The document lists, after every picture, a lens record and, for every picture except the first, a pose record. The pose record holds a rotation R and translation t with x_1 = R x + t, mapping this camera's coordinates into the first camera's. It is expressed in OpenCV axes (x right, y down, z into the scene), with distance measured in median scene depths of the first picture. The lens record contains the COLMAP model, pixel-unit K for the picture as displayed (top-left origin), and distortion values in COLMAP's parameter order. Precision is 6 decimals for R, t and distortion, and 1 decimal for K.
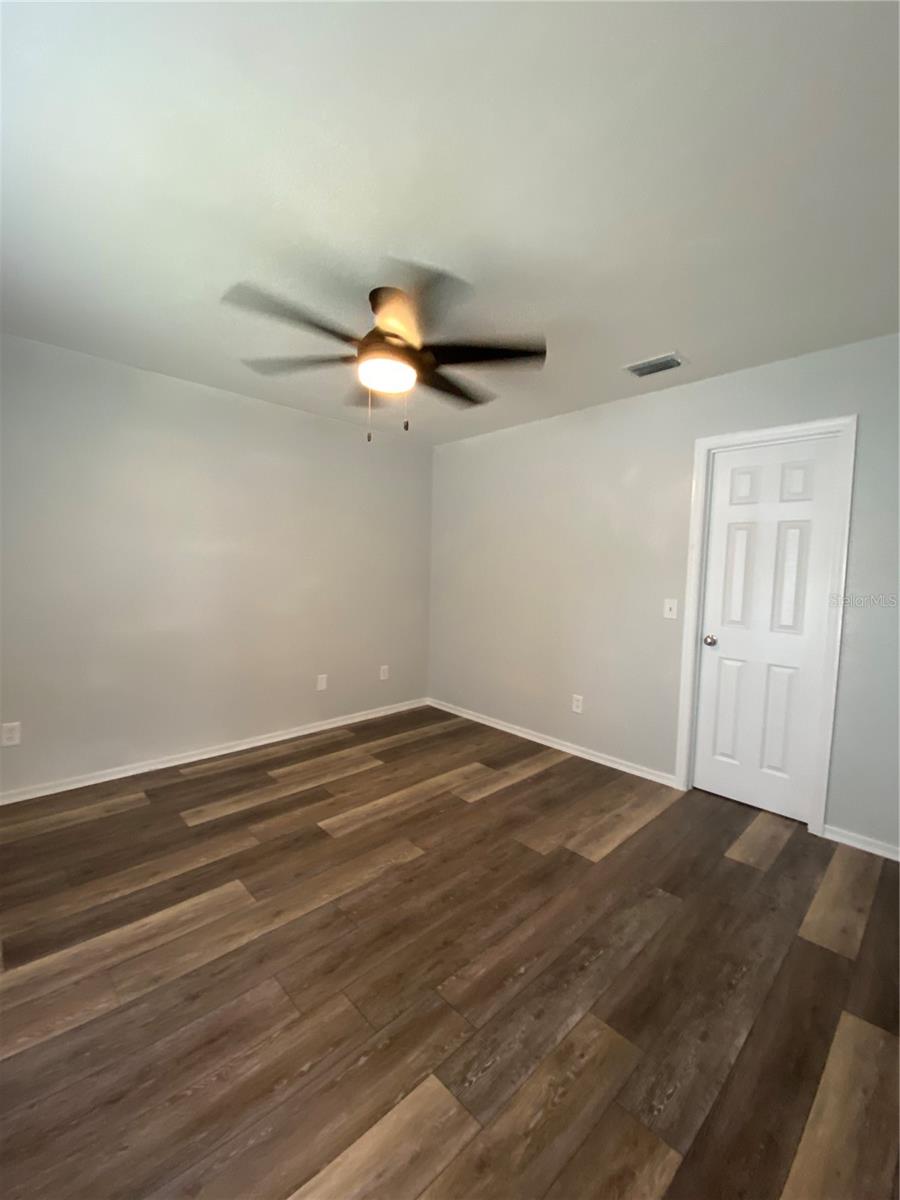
lens RADIAL K [[488.2, 0, 454.3], [0, 488.2, 591.3], [0, 0, 1]] dist [0.012873, -0.015844]
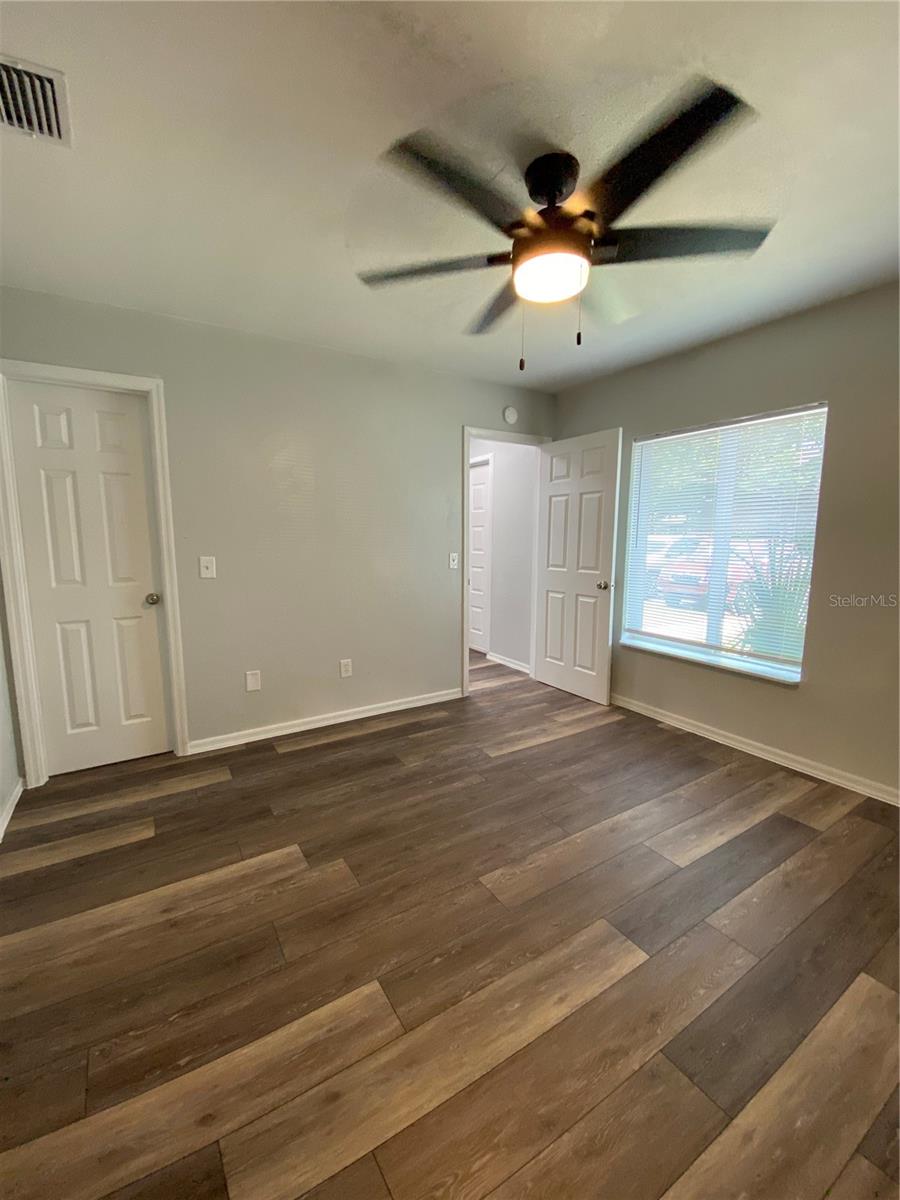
lens RADIAL K [[488.2, 0, 446.6], [0, 488.2, 603.2], [0, 0, 1]] dist [0.012873, -0.015844]
pose [[-0.975649, -0.055855, 0.212107, -0.170319], [-0.013722, 0.980682, 0.195127, -0.082004], [-0.218908, 0.187465, -0.957568, 1.882743]]
